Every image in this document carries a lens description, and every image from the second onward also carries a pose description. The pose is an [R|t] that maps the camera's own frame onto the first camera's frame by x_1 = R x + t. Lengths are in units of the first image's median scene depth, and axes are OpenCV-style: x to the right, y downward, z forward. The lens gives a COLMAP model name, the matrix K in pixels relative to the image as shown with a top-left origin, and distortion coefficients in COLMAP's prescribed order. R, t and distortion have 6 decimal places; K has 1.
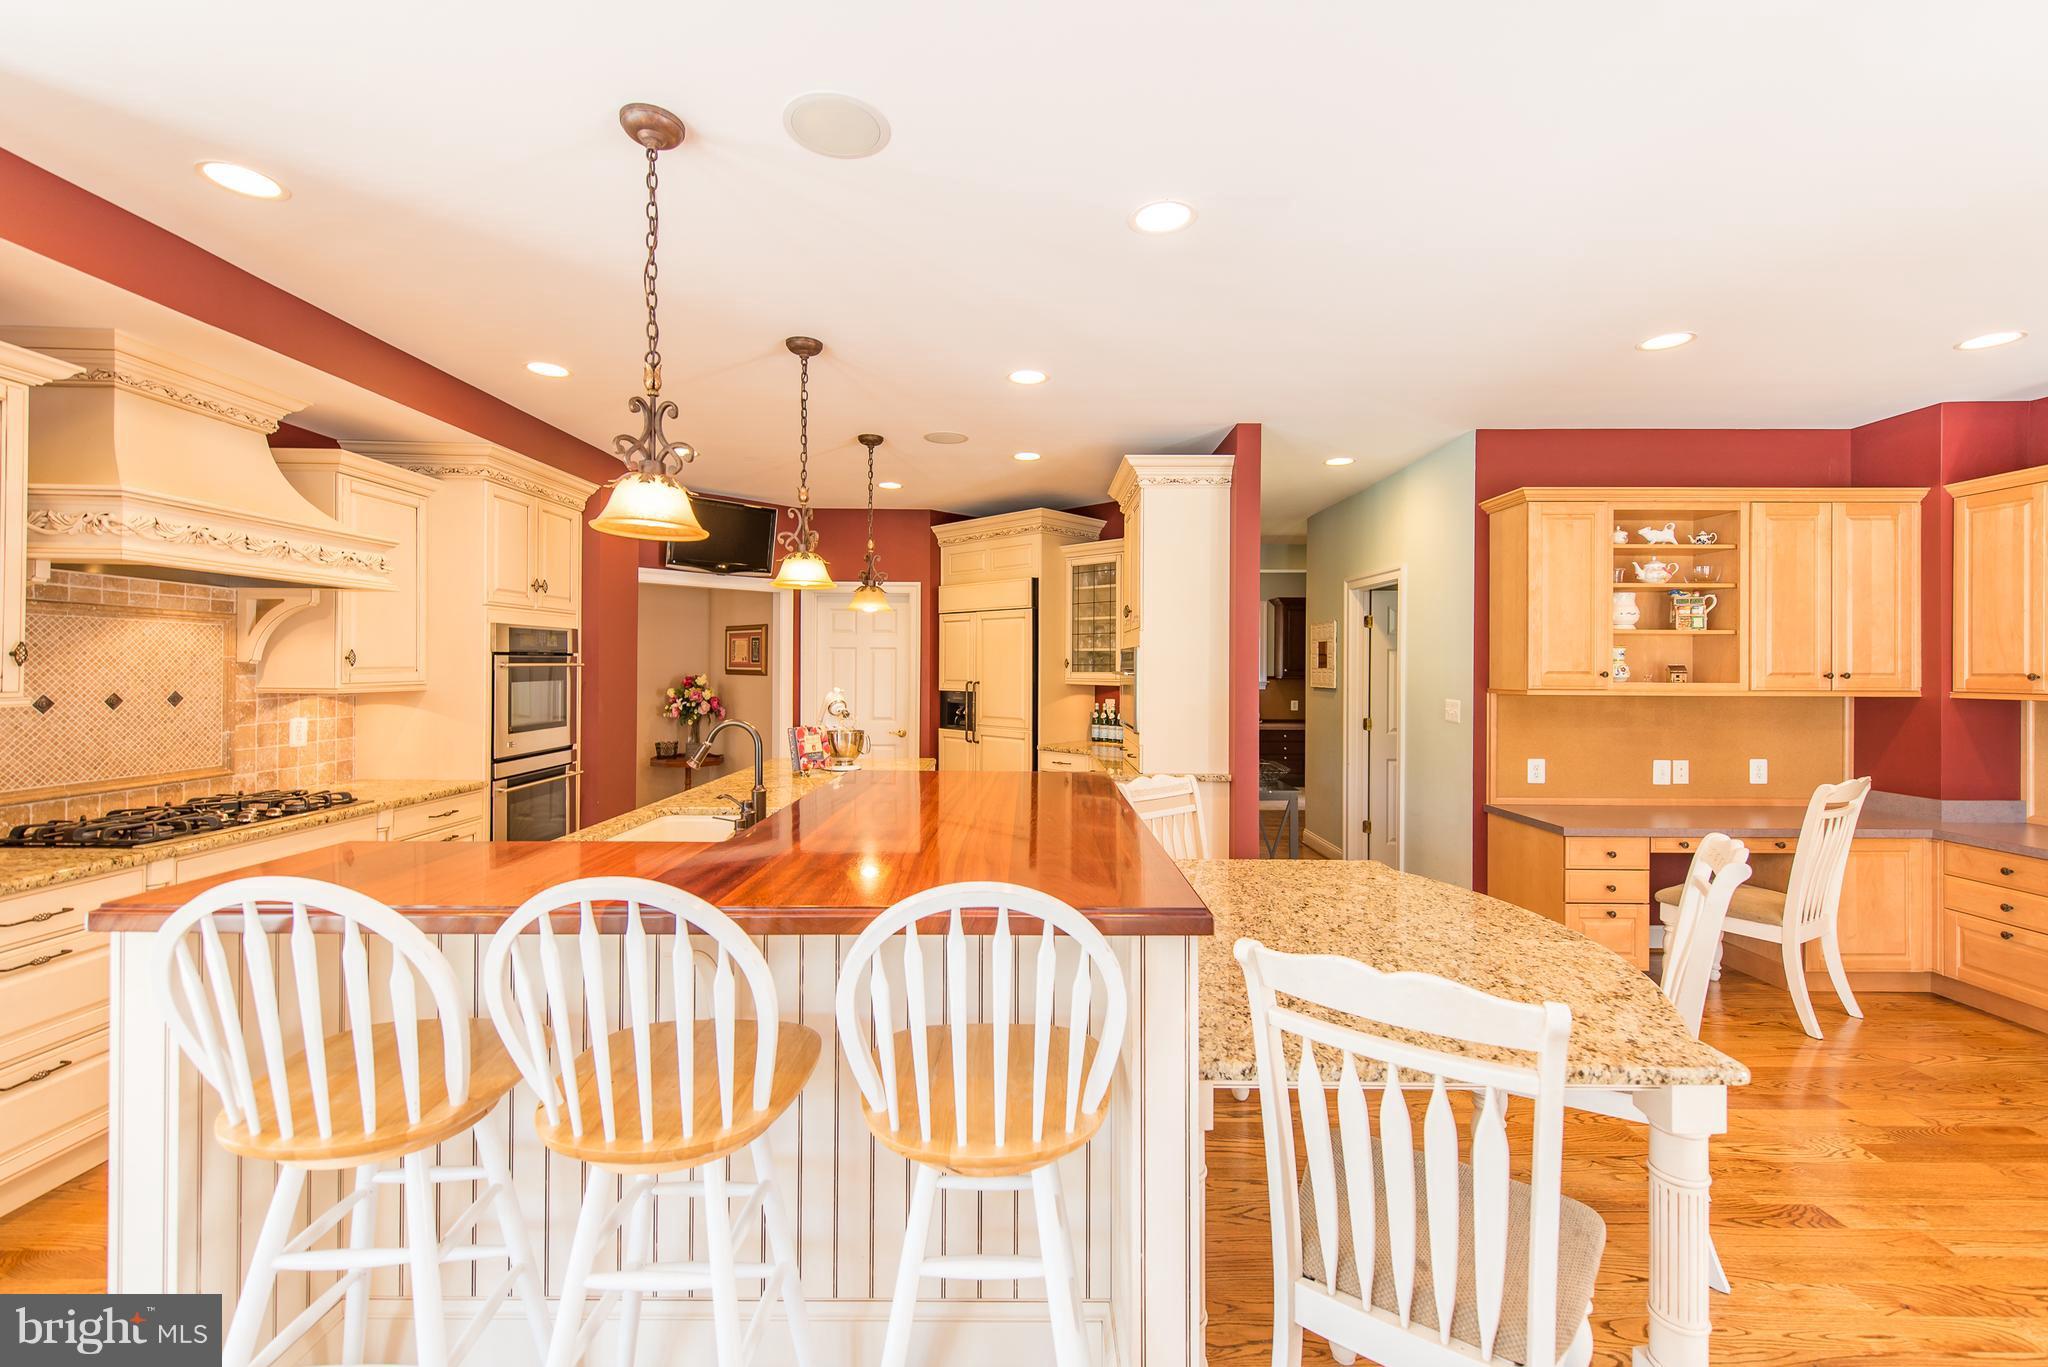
lens RADIAL K [[811.7, 0, 1029.2], [0, 811.7, 662.2], [0, 0, 1]] dist [-0.000300, -0.000402]
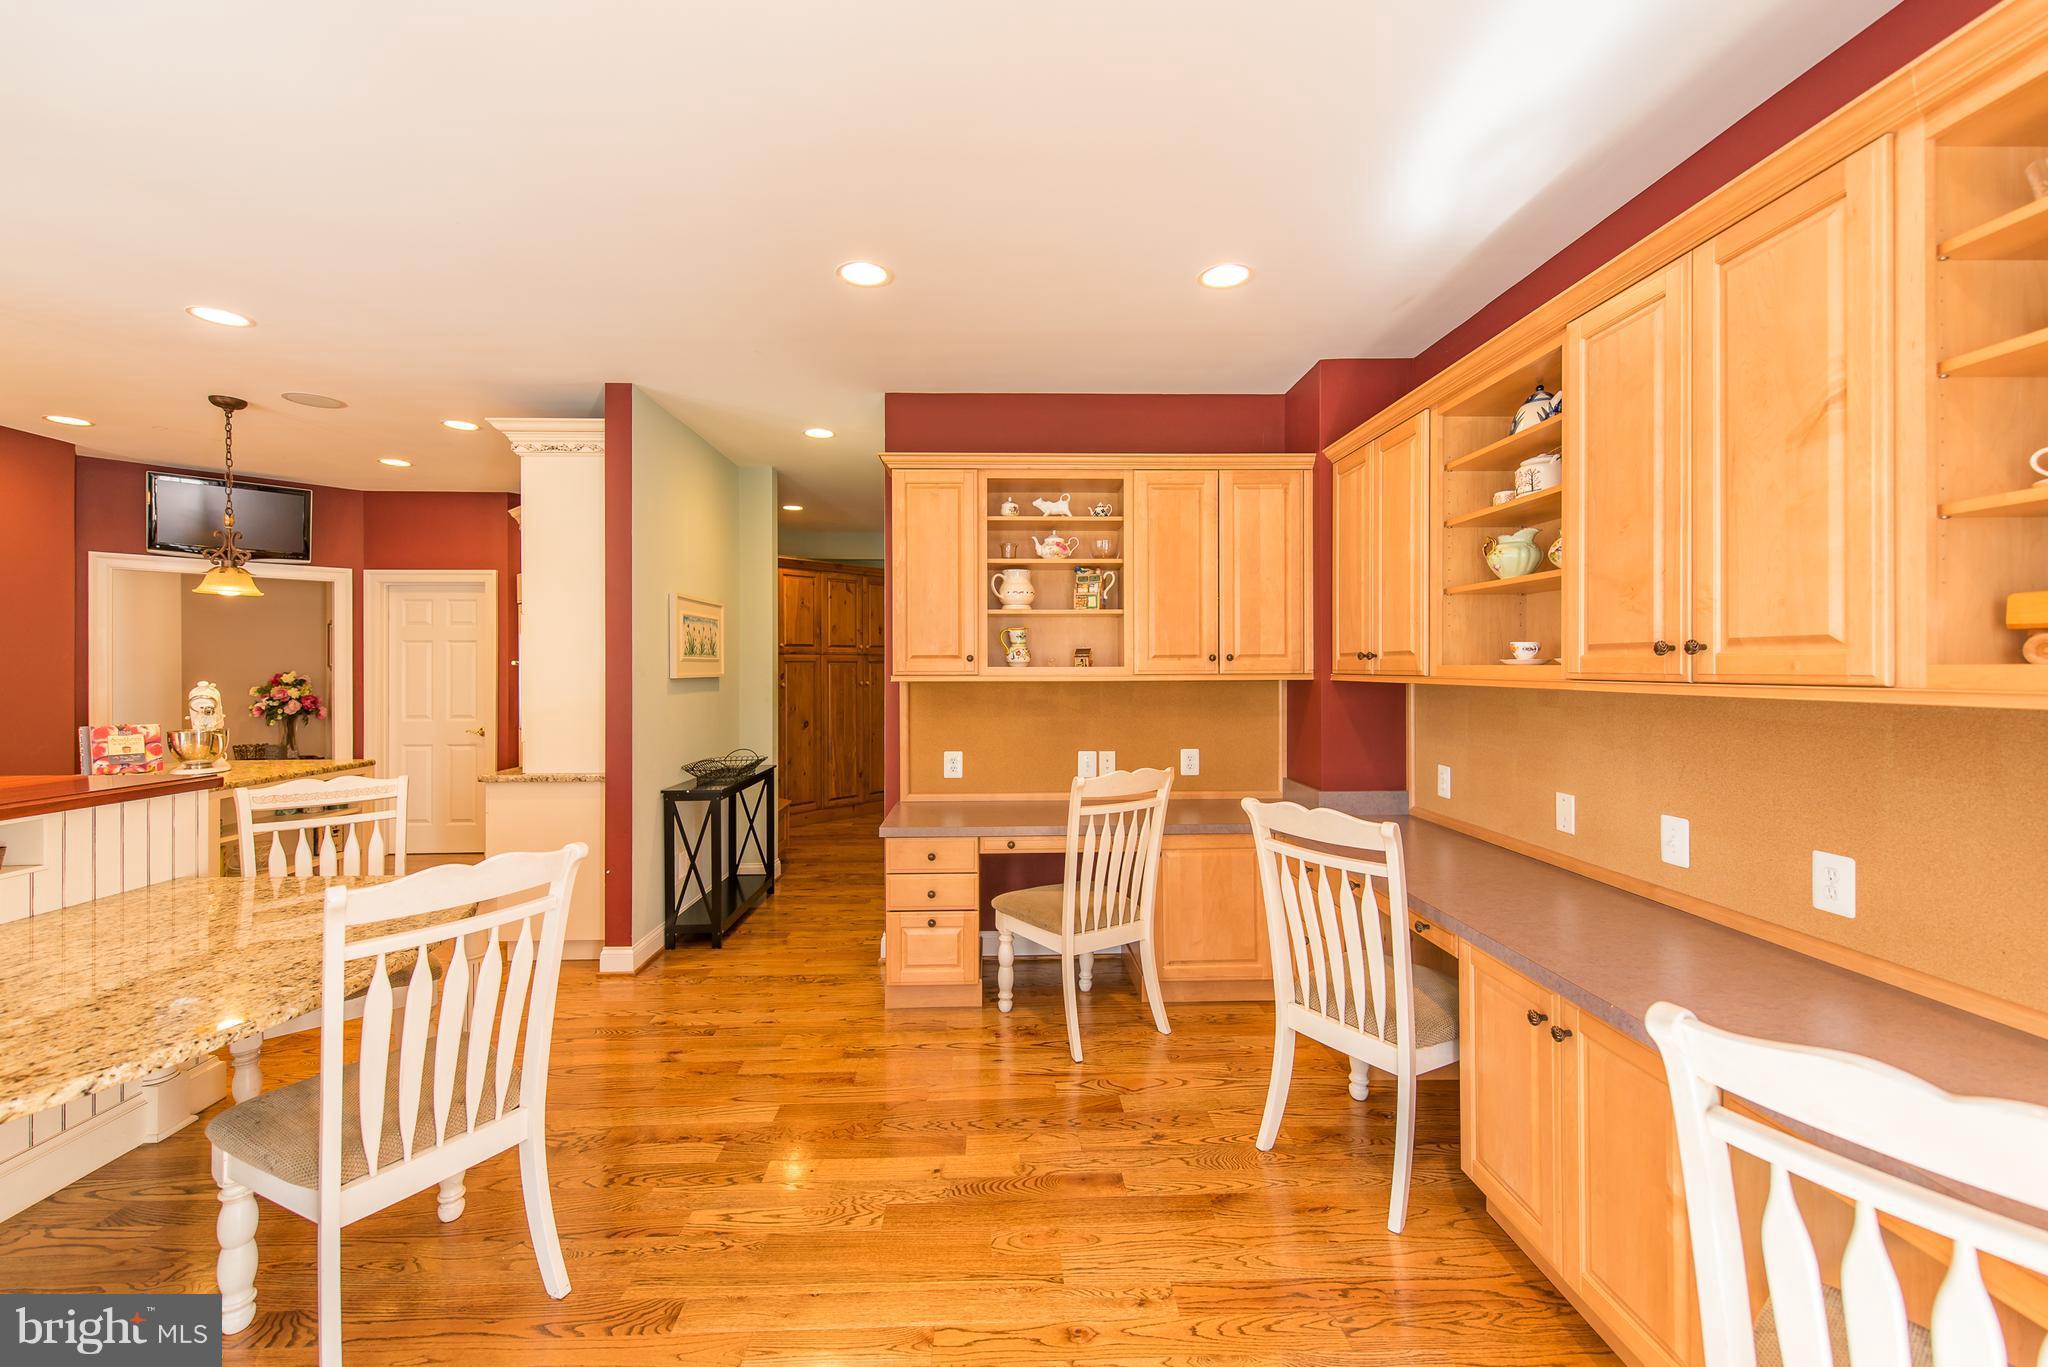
lens RADIAL K [[786.3, 0, 1022.3], [0, 786.3, 665.1], [0, 0, 1]] dist [0.001079, -0.000165]
pose [[0.999247, -0.008166, 0.037942, 0.730781], [0.008005, 0.999958, 0.004409, 0.019150], [-0.037976, -0.004102, 0.999270, 0.113959]]
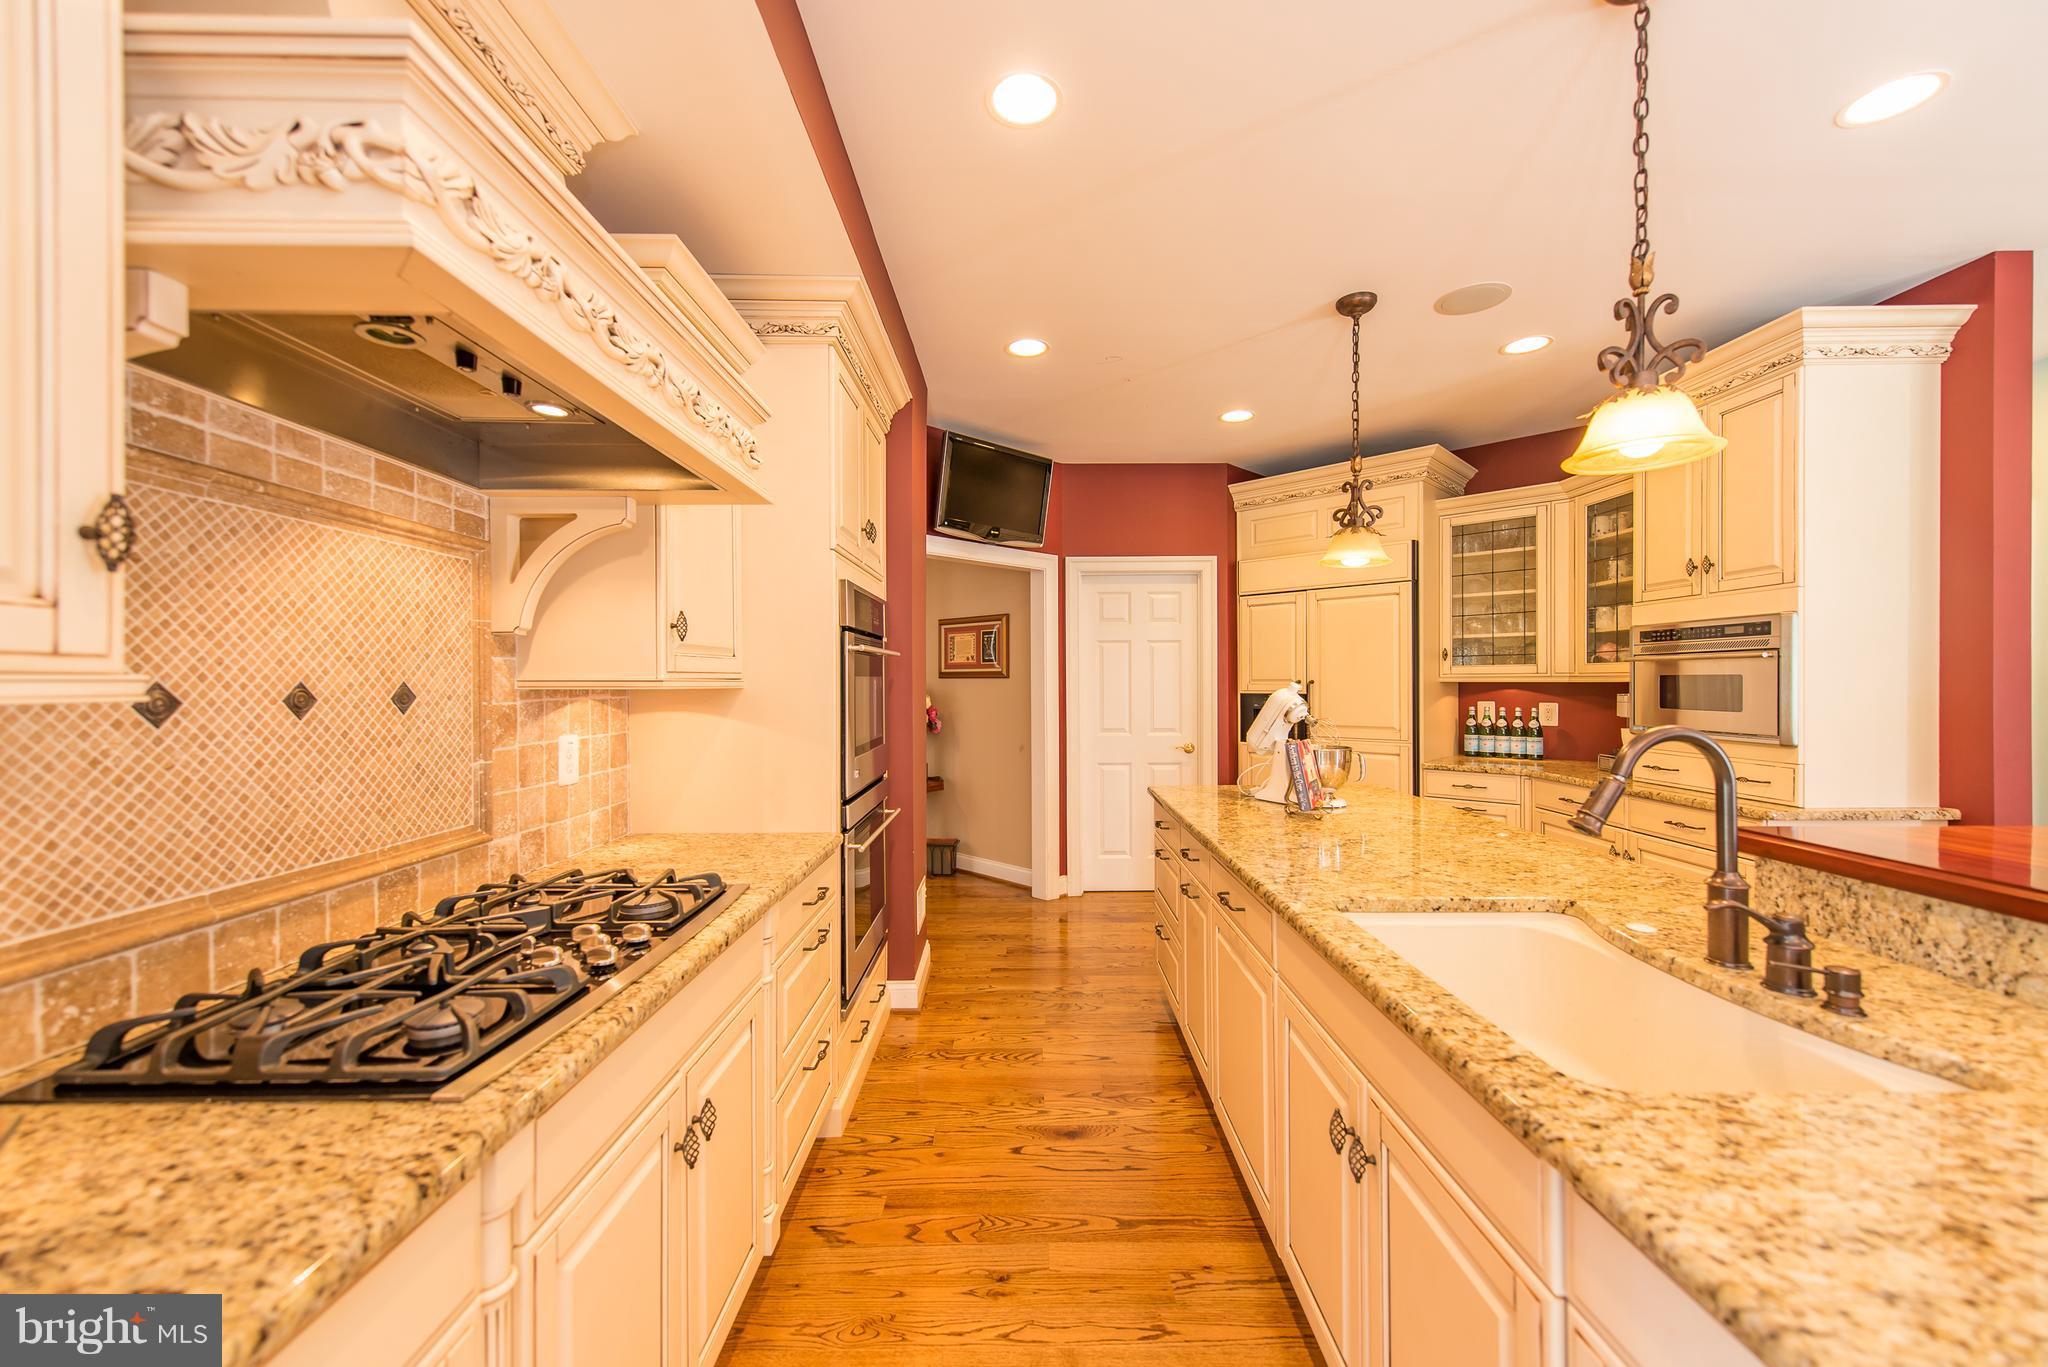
lens RADIAL K [[773.6, 0, 1024.0], [0, 773.6, 683.5], [0, 0, 1]] dist [0.001677, -0.000386]
pose [[0.999913, -0.011187, -0.006935, -0.528503], [0.011234, 0.999914, 0.006745, 0.029661], [0.006859, -0.006822, 0.999953, 0.416697]]
